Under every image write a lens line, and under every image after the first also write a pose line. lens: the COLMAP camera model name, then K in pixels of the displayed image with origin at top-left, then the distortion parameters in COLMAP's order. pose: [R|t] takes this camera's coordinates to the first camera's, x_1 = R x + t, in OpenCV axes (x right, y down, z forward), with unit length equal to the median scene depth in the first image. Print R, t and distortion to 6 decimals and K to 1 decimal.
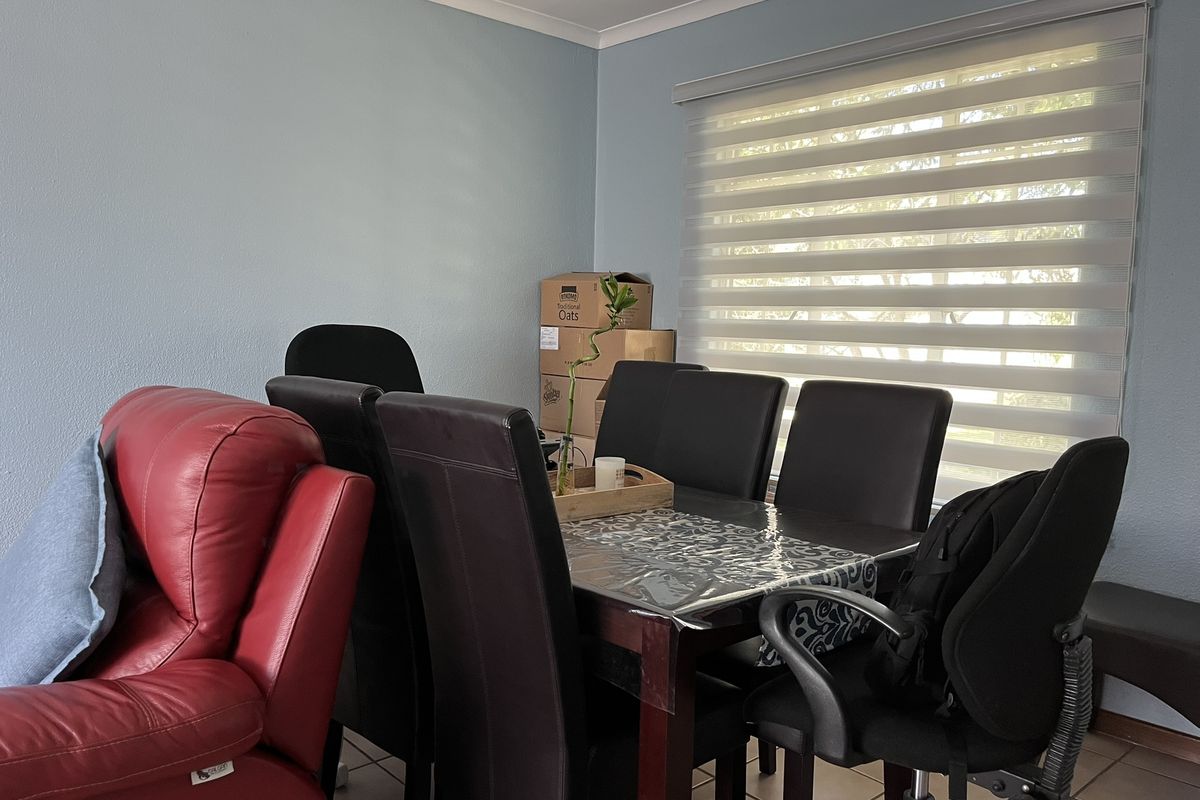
lens RADIAL K [[899.6, 0, 601.2], [0, 899.6, 408.0], [0, 0, 1]] dist [0.072419, -0.105774]
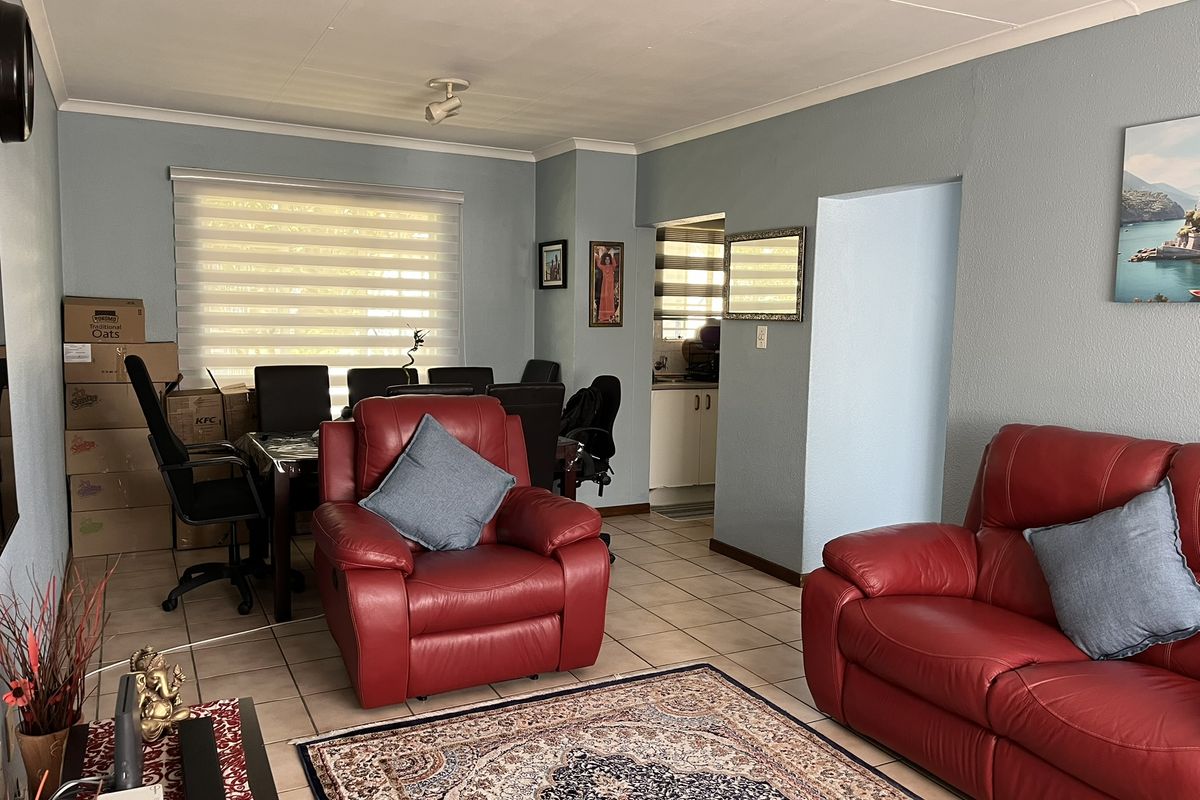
lens RADIAL K [[899.6, 0, 601.2], [0, 899.6, 408.0], [0, 0, 1]] dist [0.072419, -0.105774]
pose [[0.236643, -0.118303, 0.964367, -1.169374], [0.080604, 0.991528, 0.101856, -0.078553], [-0.968247, 0.053629, 0.244174, 0.032710]]
